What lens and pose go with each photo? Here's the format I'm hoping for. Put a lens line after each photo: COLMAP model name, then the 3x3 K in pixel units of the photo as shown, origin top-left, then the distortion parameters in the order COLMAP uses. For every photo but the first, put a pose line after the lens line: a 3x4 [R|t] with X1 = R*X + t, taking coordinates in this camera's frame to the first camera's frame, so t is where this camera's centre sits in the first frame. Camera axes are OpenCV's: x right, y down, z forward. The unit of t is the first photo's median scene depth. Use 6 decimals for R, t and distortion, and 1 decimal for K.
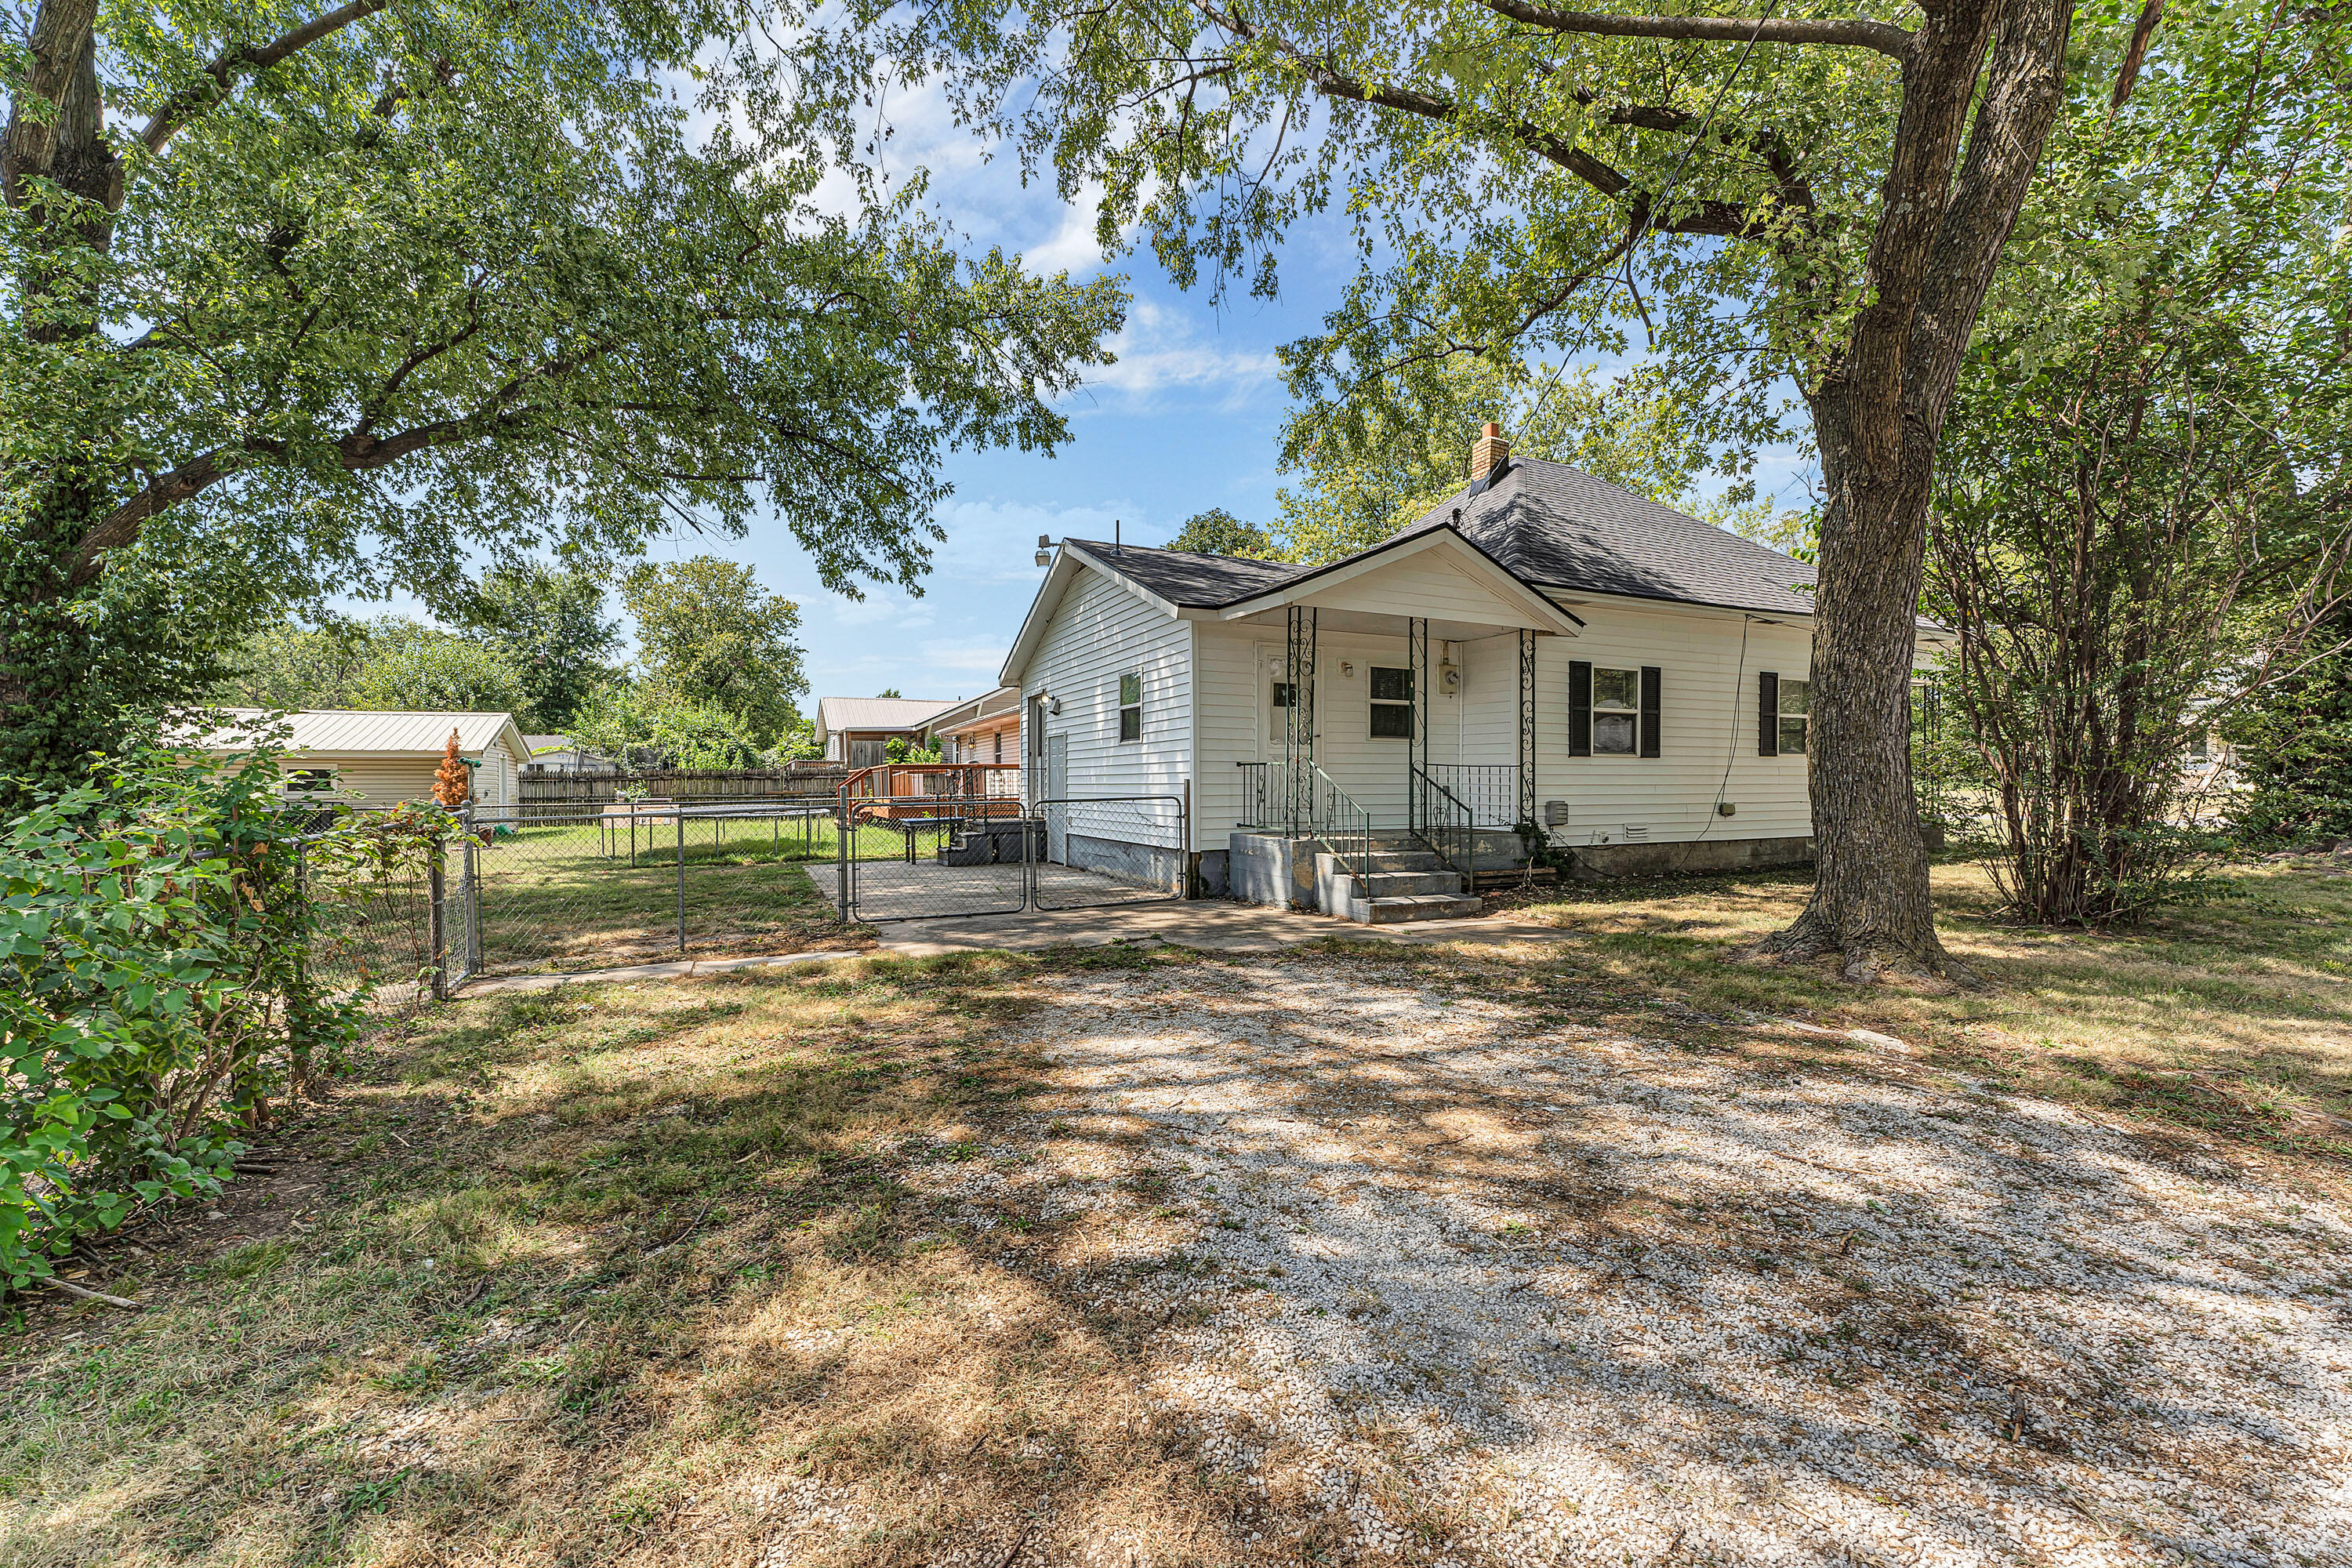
lens RADIAL K [[925.0, 0, 1172.2], [0, 925.0, 792.8], [0, 0, 1]] dist [-0.000212, -0.000008]
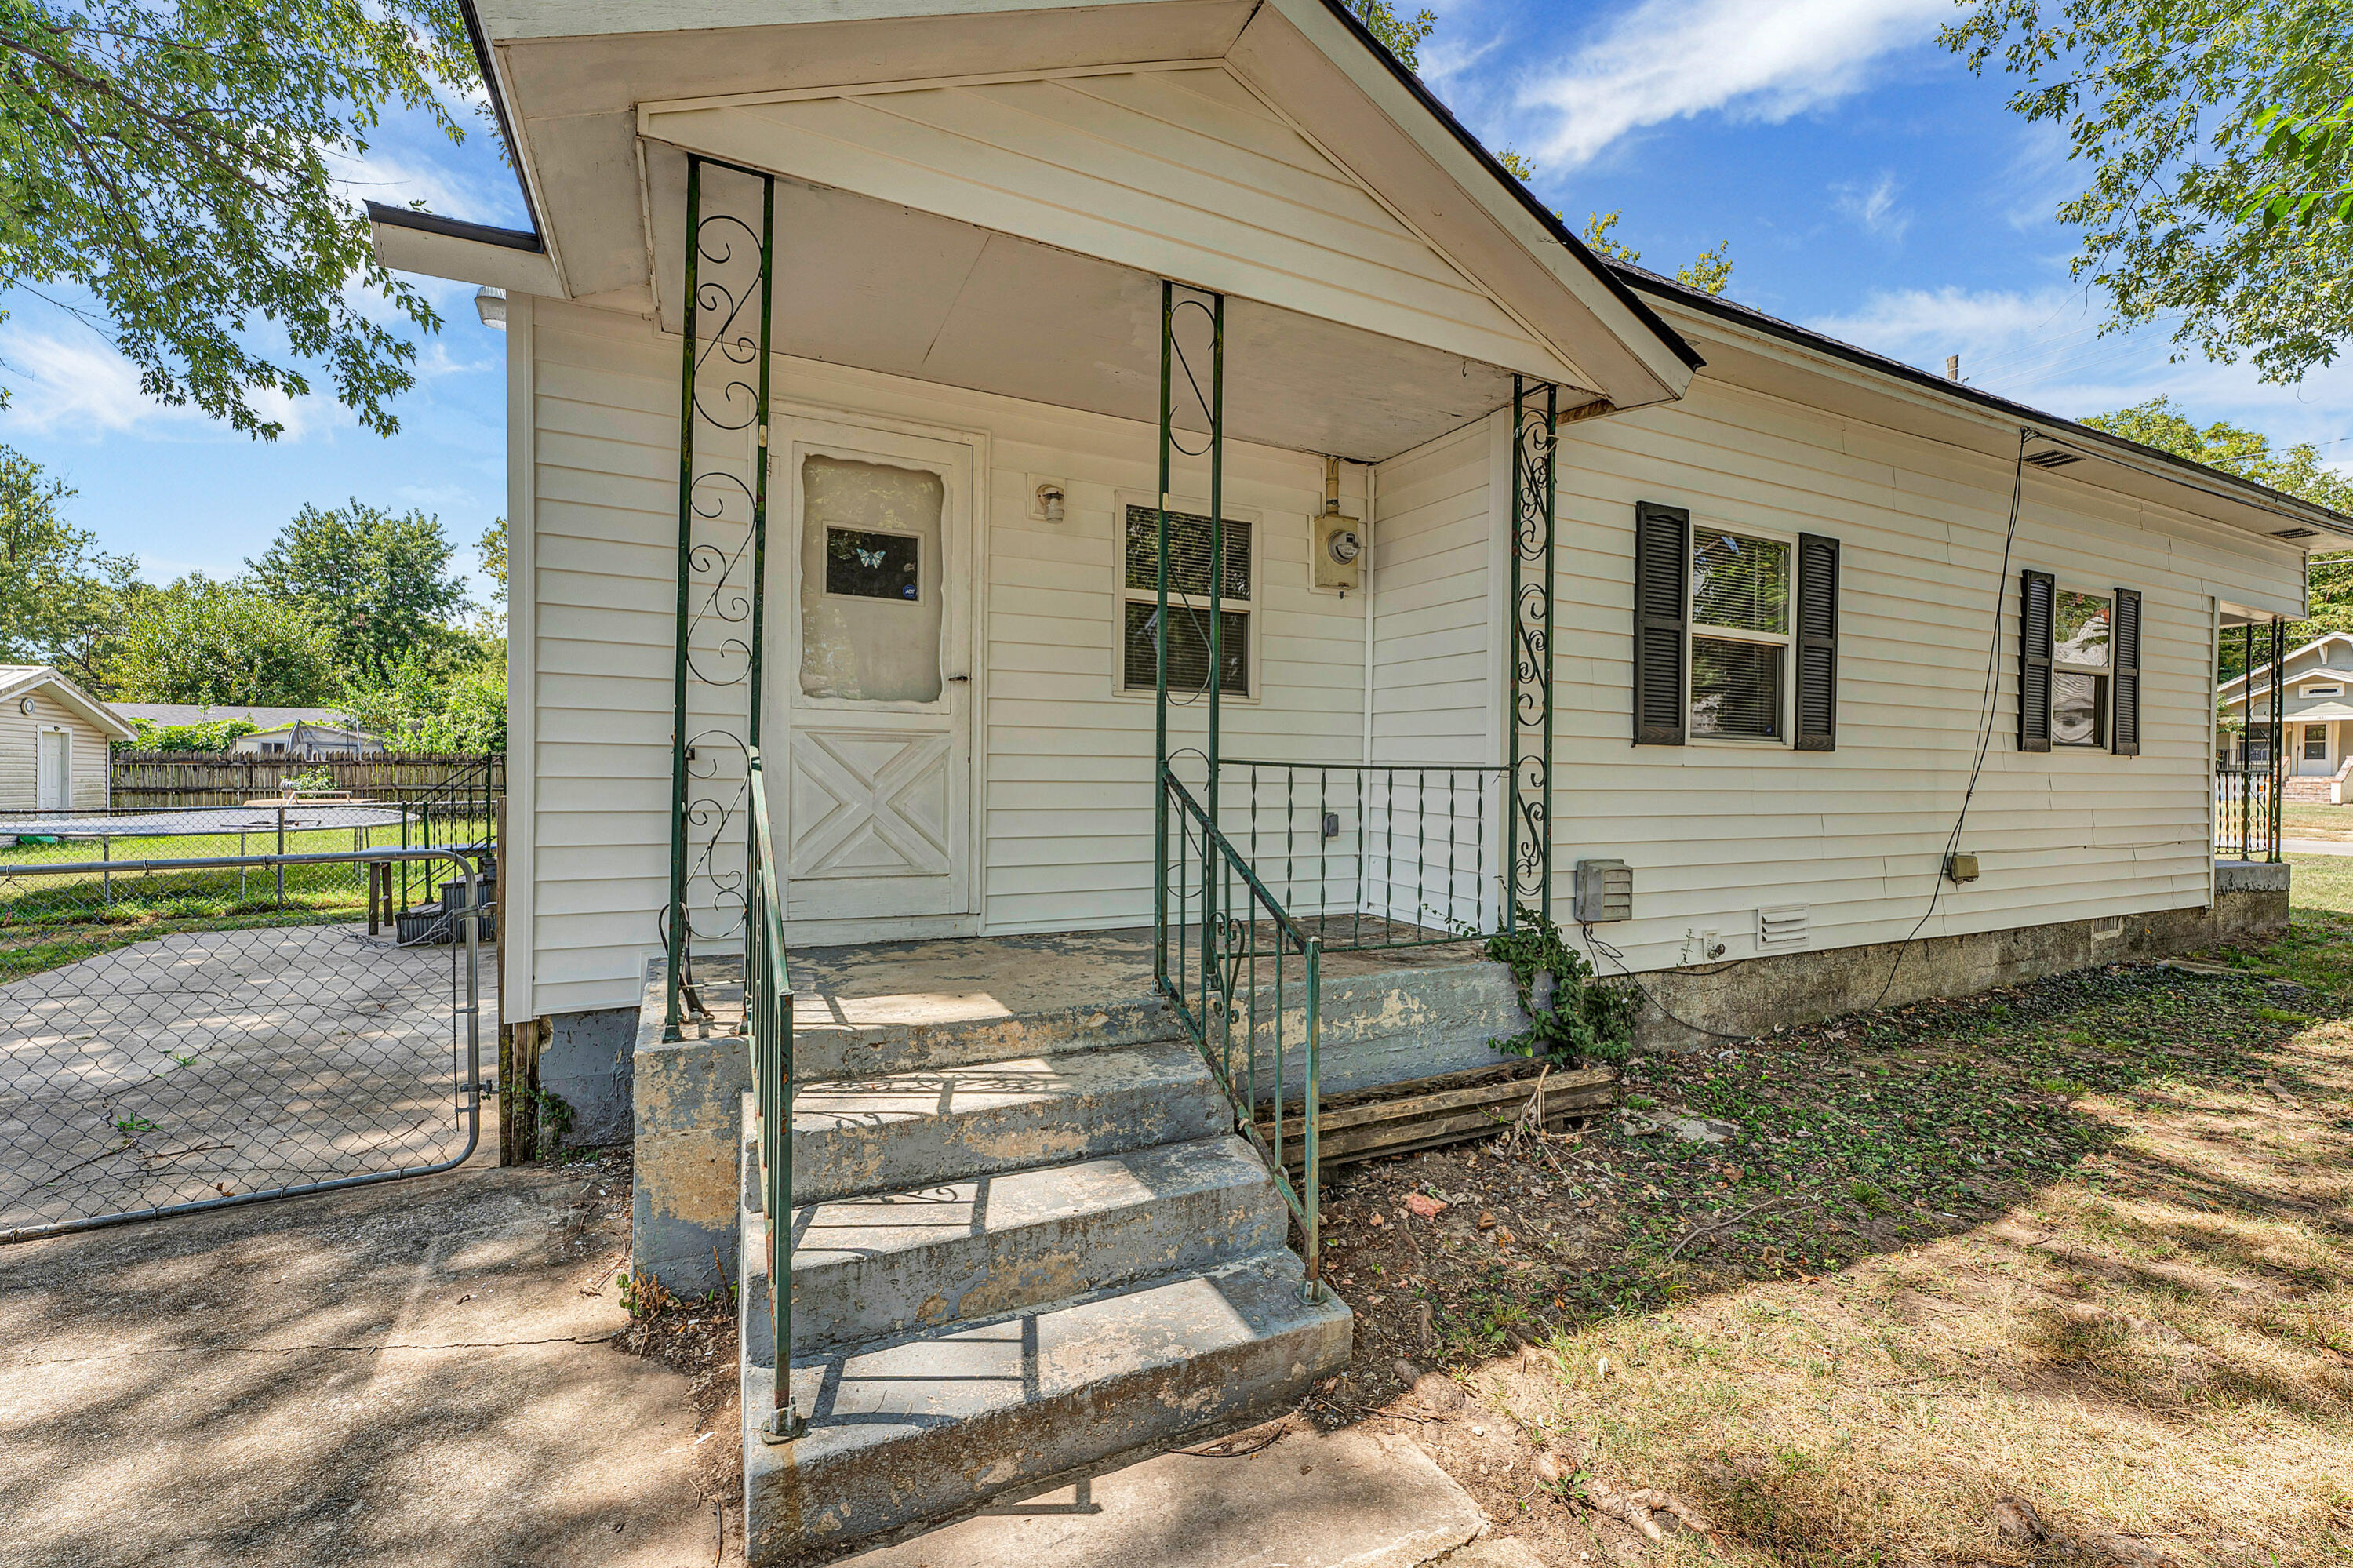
lens RADIAL K [[943.1, 0, 1176.5], [0, 943.1, 784.0], [0, 0, 1]] dist [-0.000323, -0.000036]
pose [[0.999645, 0.010471, 0.024501, 0.227606], [-0.010527, 0.999942, 0.002151, -0.021414], [-0.024477, -0.002408, 0.999697, 0.609859]]
